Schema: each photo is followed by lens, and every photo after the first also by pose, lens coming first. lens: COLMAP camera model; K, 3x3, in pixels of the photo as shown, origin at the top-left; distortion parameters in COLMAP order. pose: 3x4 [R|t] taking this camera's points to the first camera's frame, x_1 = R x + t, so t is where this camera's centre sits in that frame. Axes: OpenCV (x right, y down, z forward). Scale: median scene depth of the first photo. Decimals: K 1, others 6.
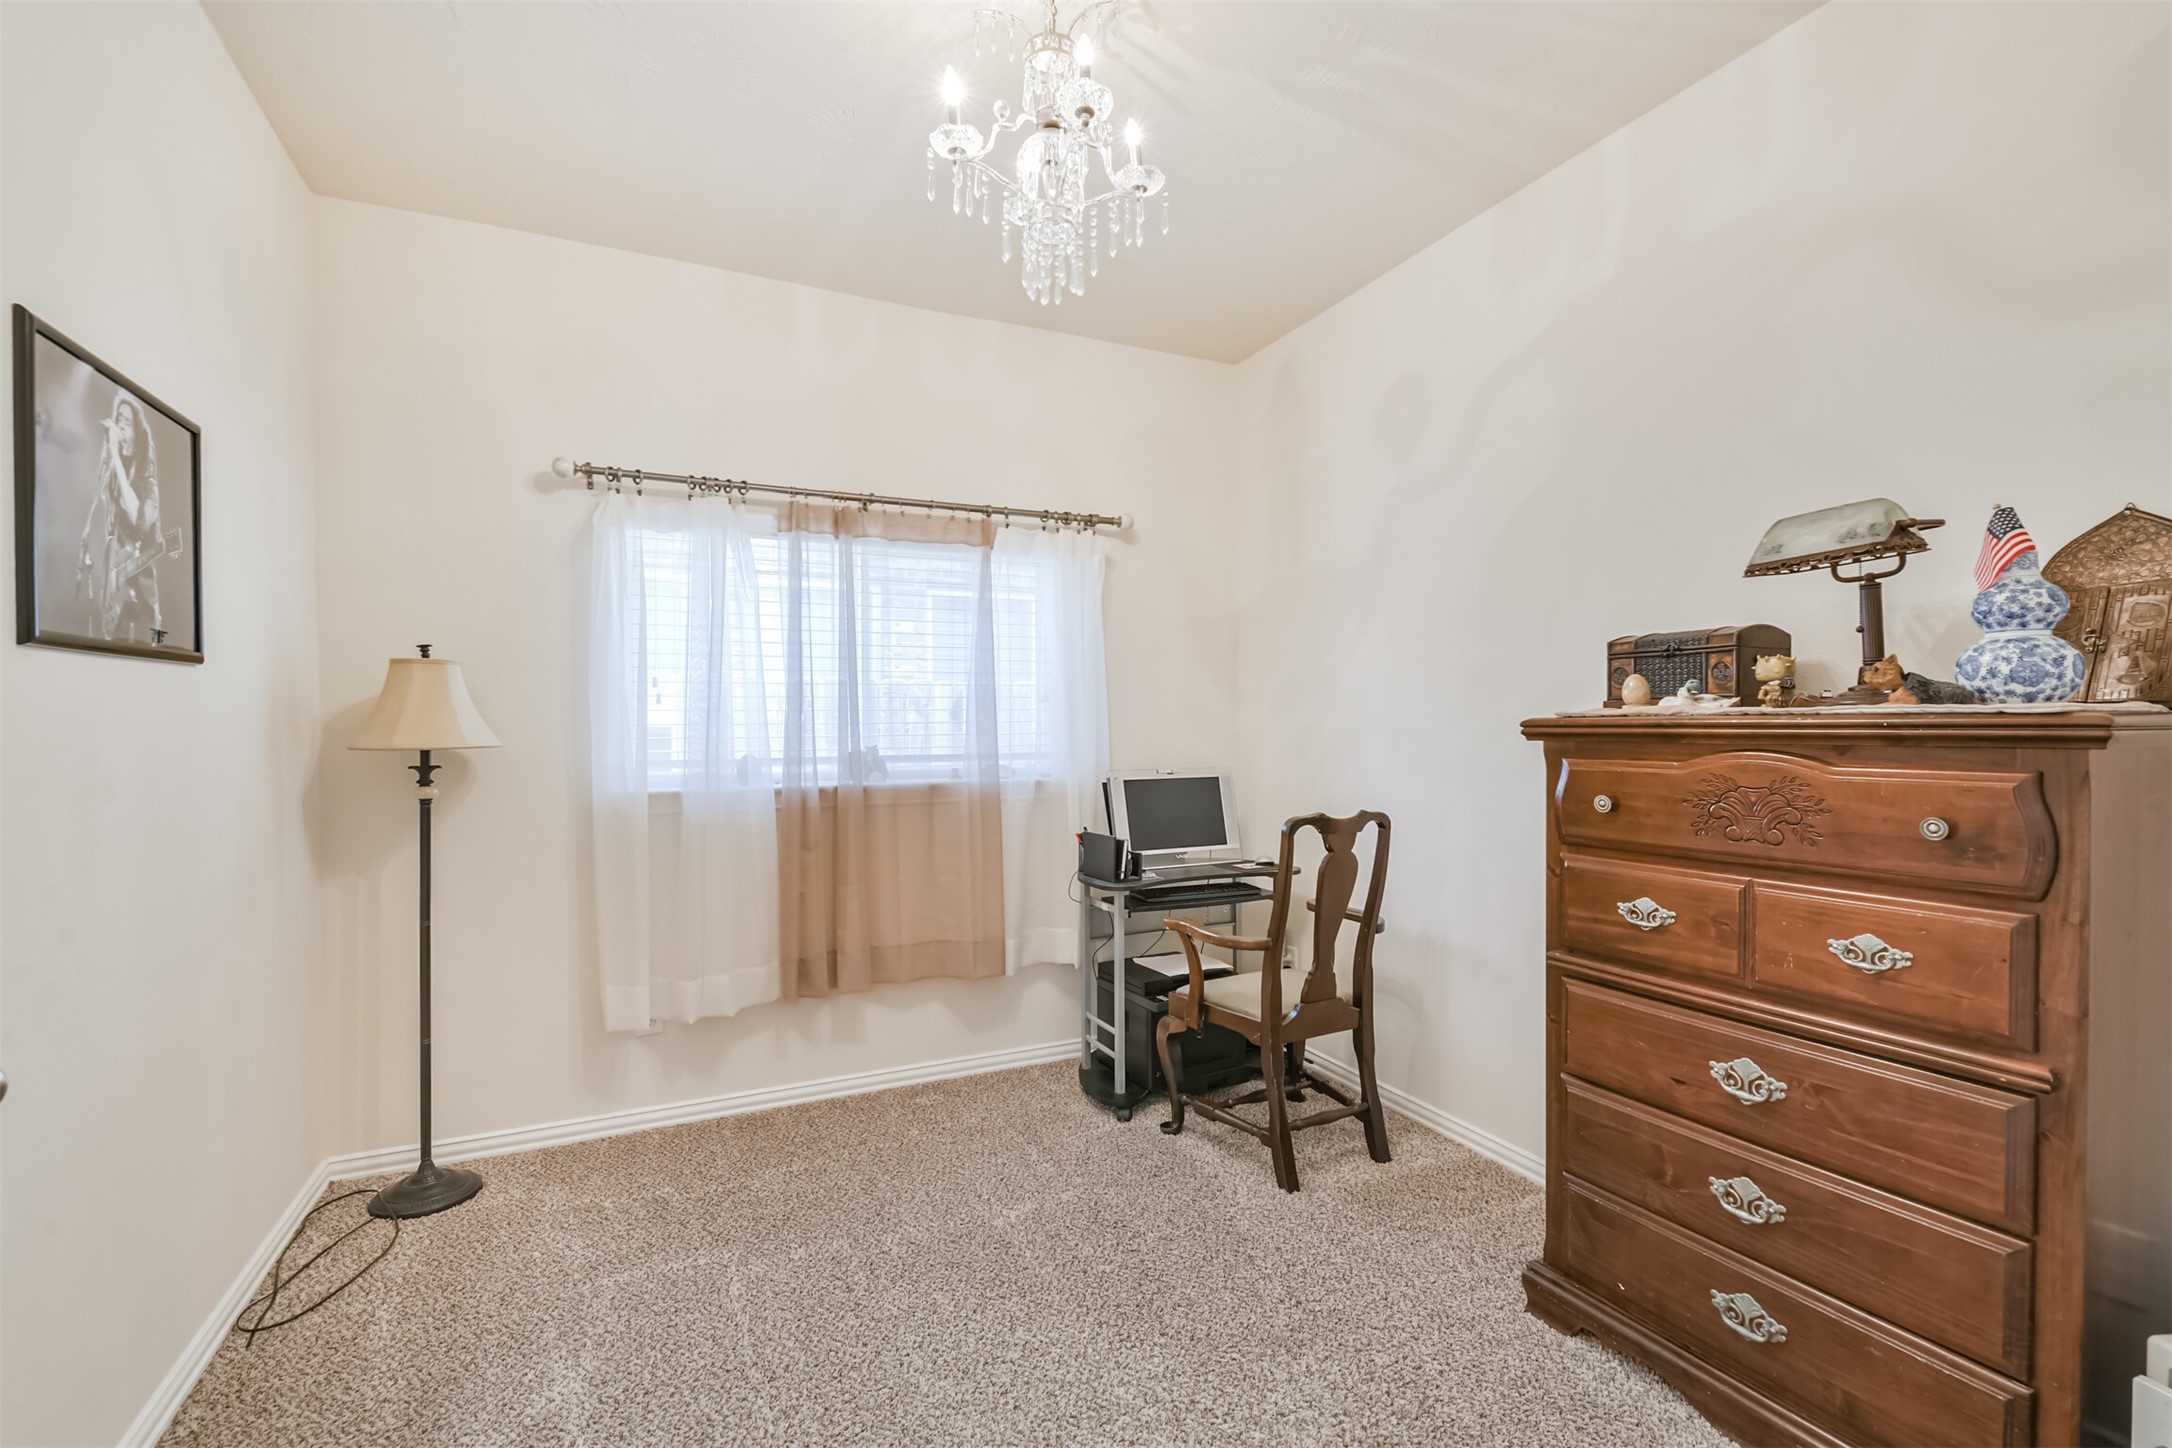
lens RADIAL K [[932.9, 0, 1086.0], [0, 932.9, 724.0], [0, 0, 1]] dist [0.002293, -0.000091]
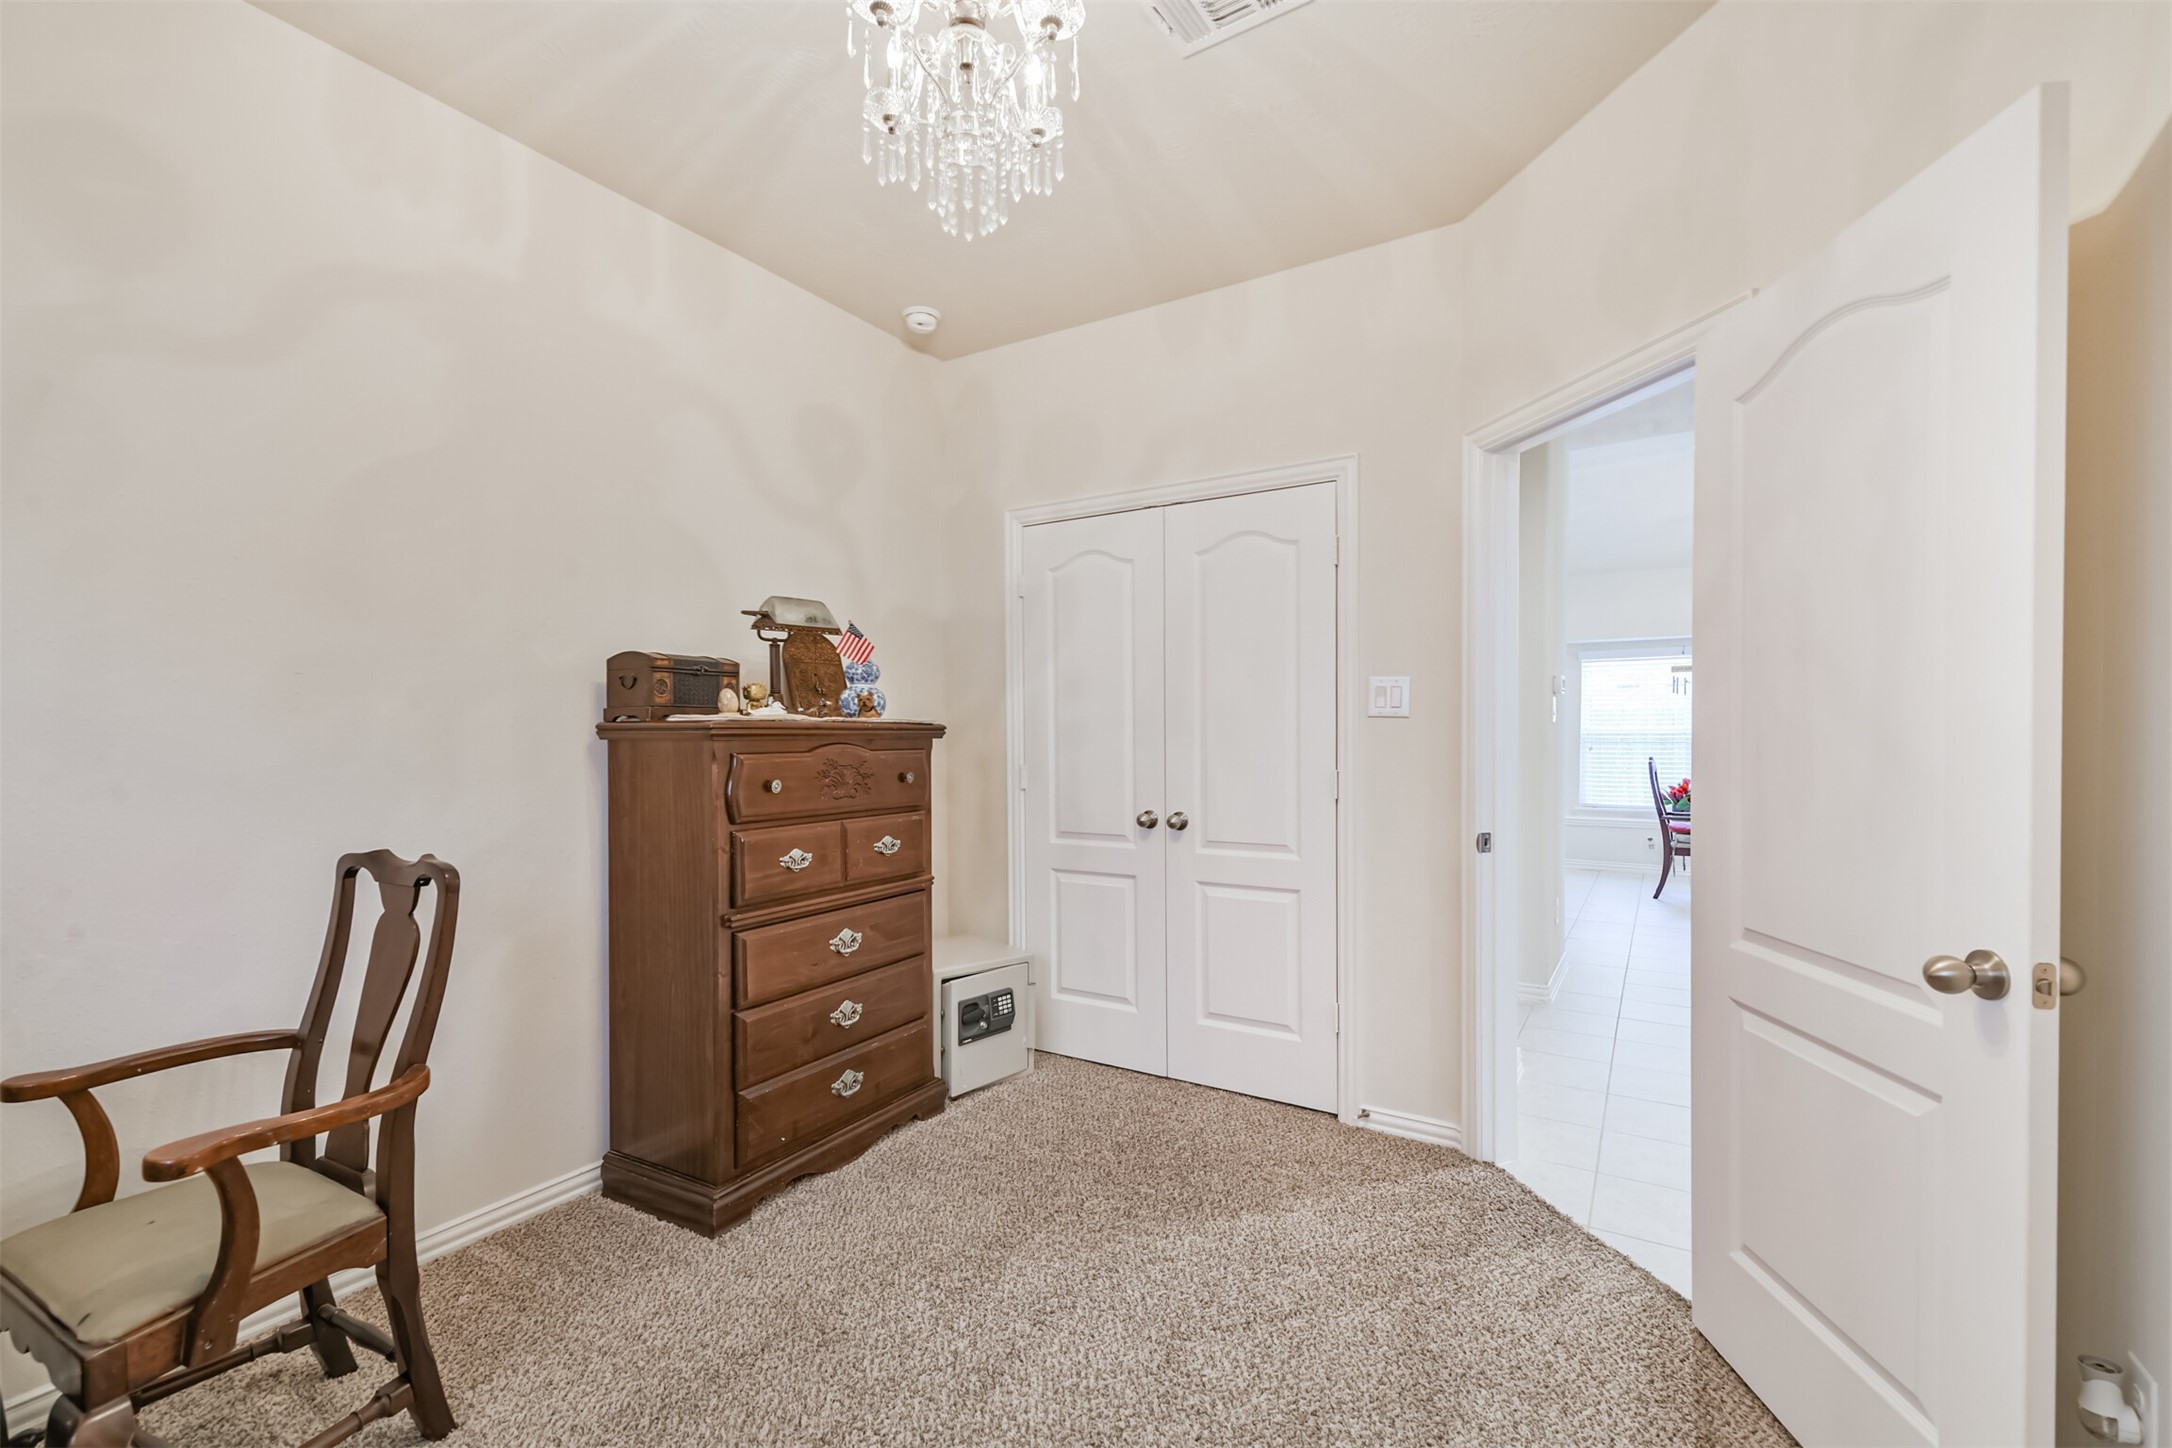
lens RADIAL K [[932.9, 0, 1086.0], [0, 932.9, 724.0], [0, 0, 1]] dist [0.002293, -0.000091]
pose [[-0.549333, 0.012805, 0.835505, -0.850459], [0.001513, 0.999896, -0.014330, 0.016363], [-0.835602, -0.006607, -0.549295, 1.437812]]
